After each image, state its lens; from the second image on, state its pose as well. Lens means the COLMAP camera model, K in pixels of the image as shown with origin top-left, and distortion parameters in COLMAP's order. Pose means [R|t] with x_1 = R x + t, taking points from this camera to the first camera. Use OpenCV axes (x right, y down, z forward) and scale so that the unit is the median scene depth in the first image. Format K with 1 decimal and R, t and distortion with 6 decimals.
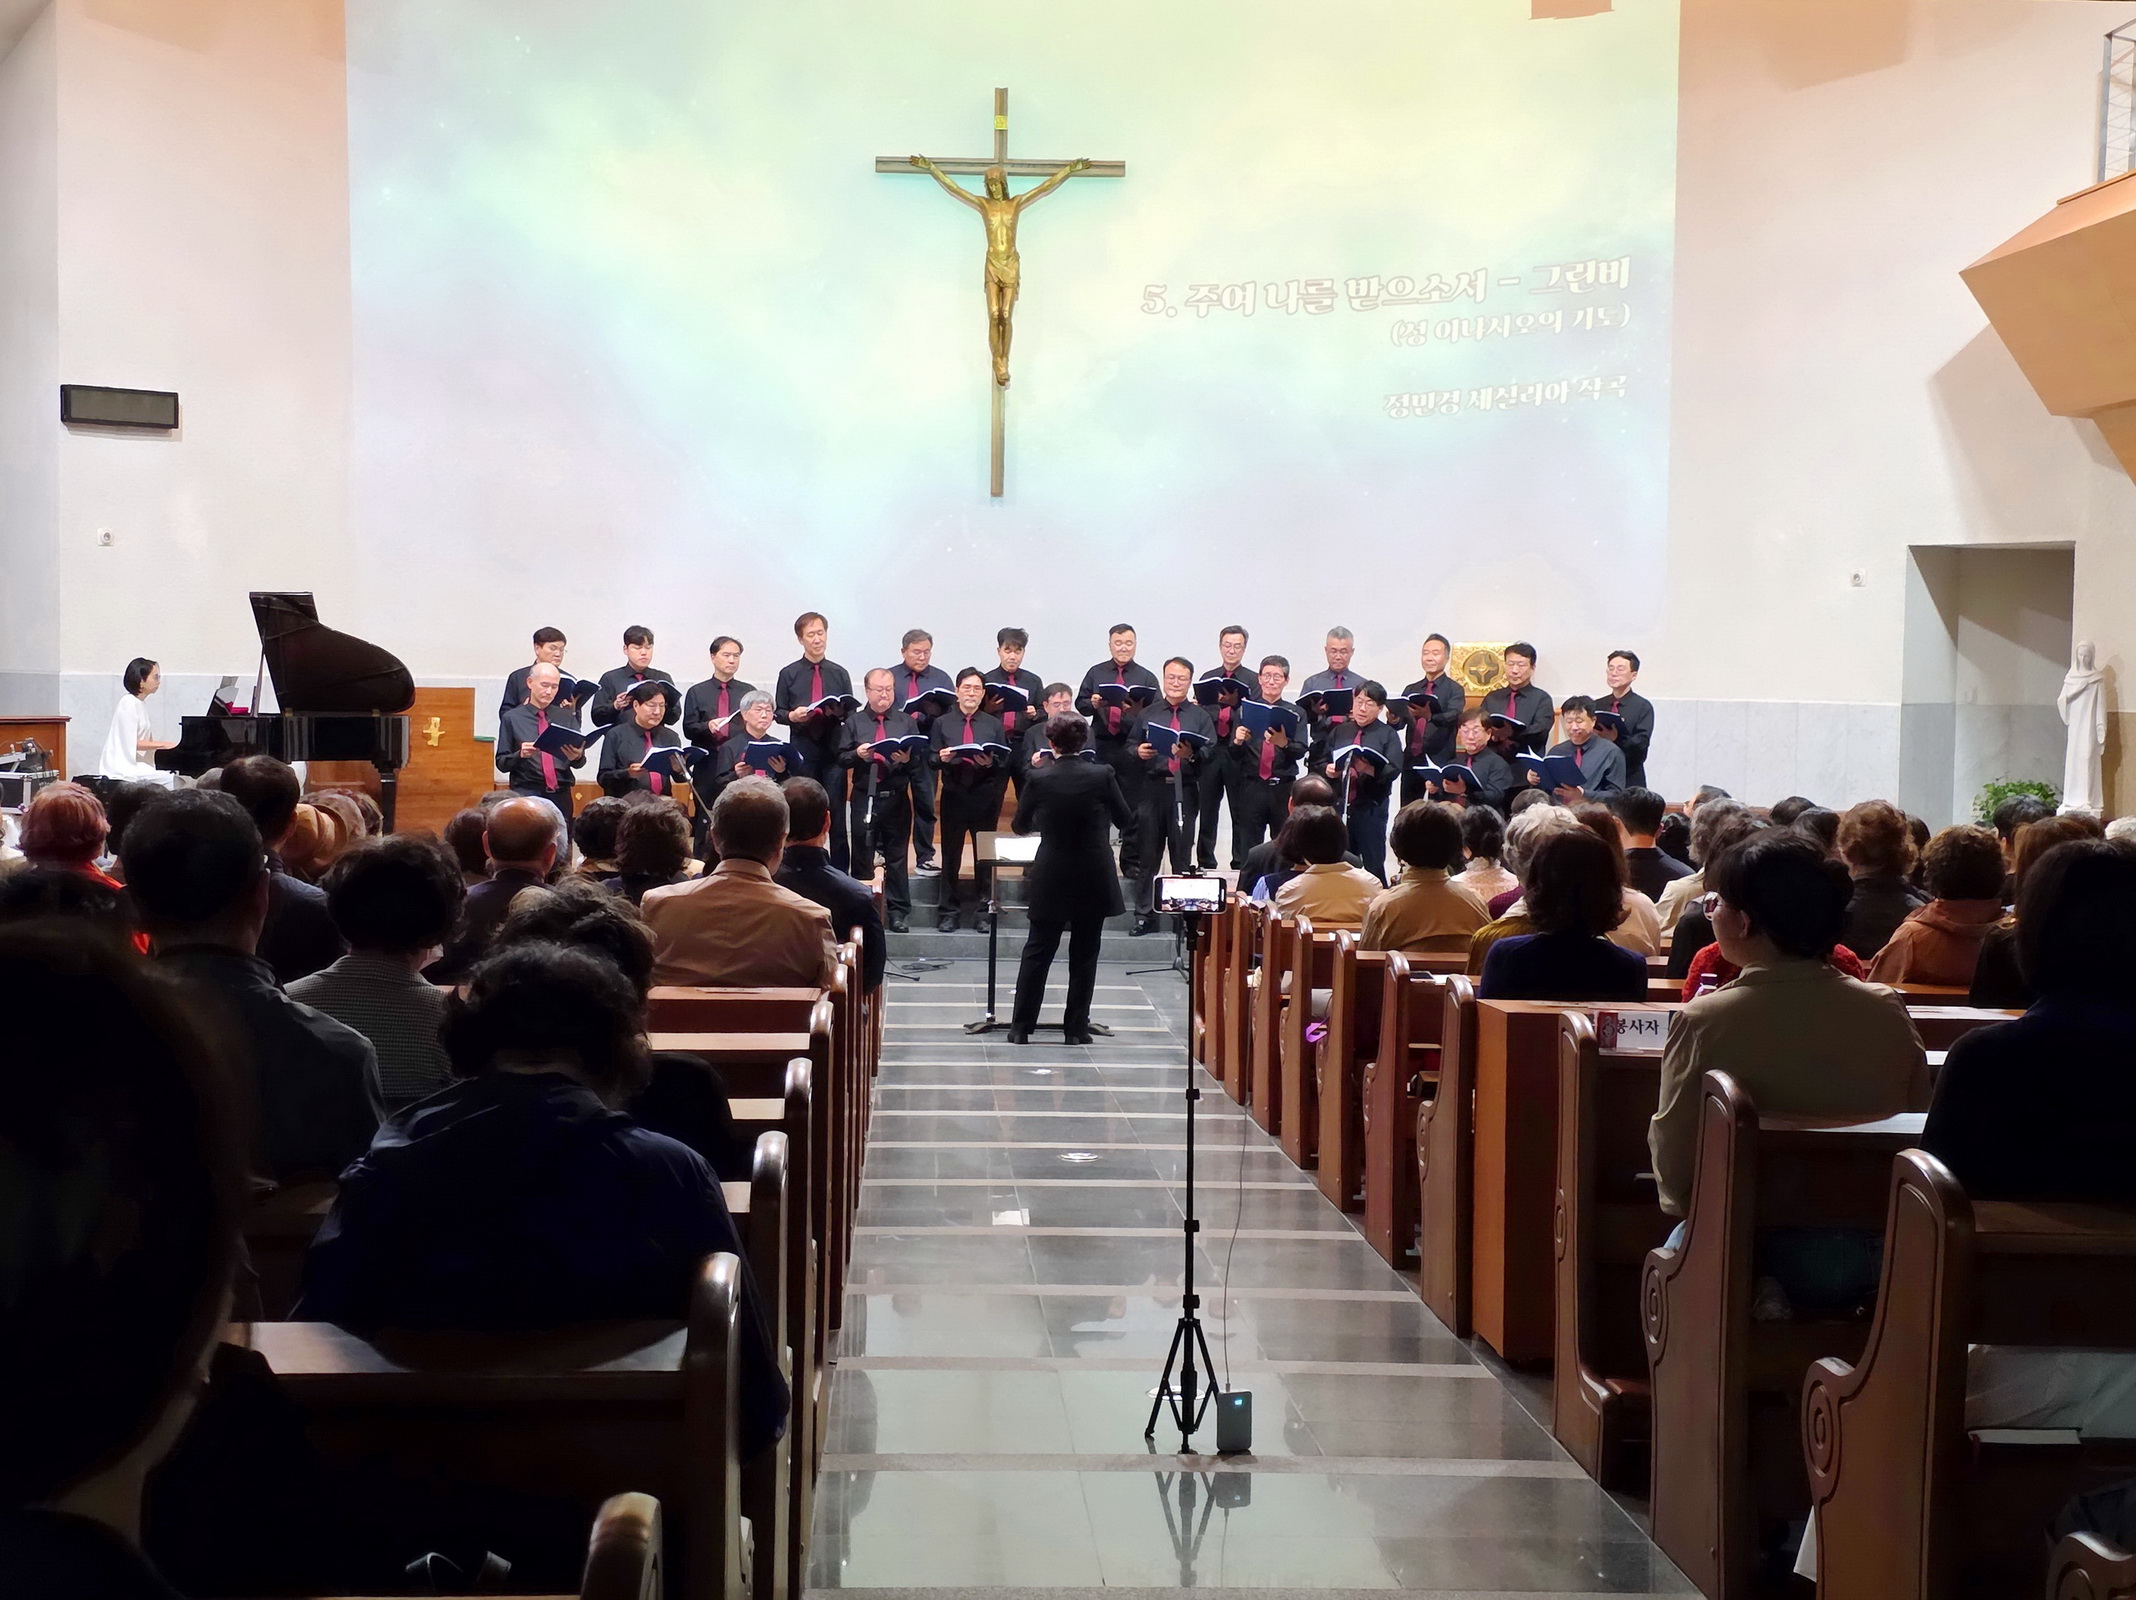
lens RADIAL K [[3309.6, 0, 1068.0], [0, 3309.6, 800.0], [0, 0, 1]] dist [0.176603, -0.079539]
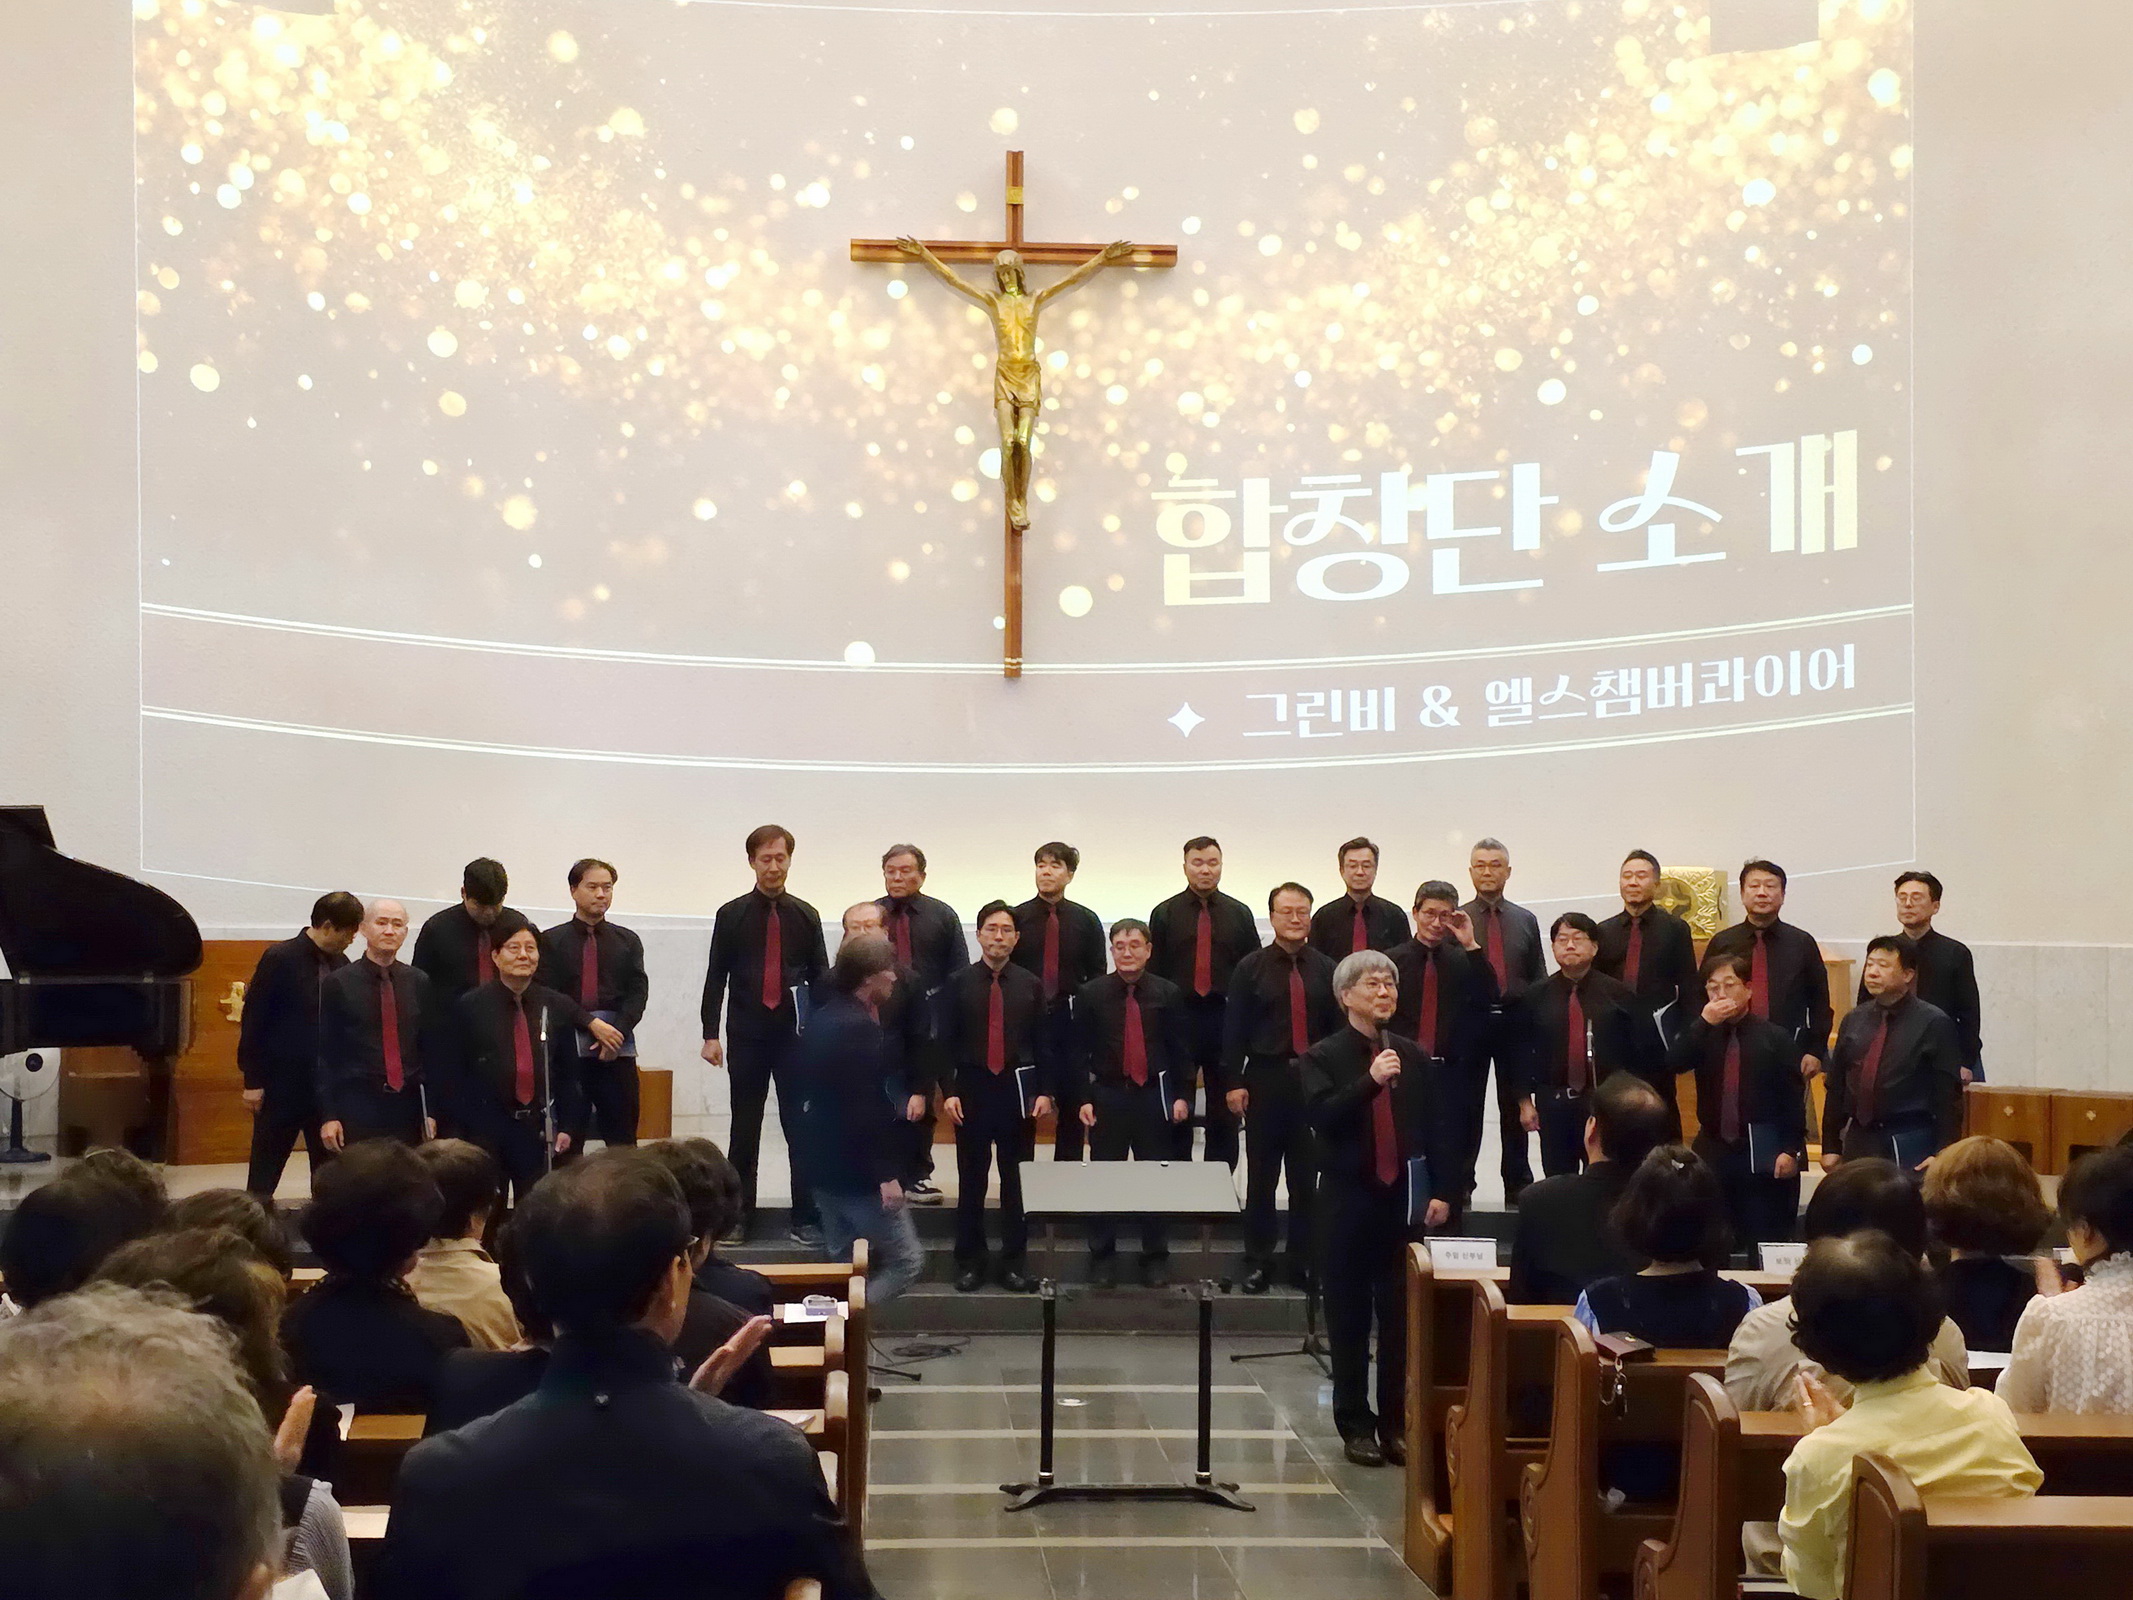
lens RADIAL K [[3079.9, 0, 1071.6], [0, 3079.9, 849.9], [0, 0, 1]] dist [0.237446, -0.747893]
pose [[0.999893, -0.009060, 0.011464, -0.018040], [0.009771, 0.997929, -0.063580, -0.008787], [-0.010865, 0.063685, 0.997911, 0.325249]]
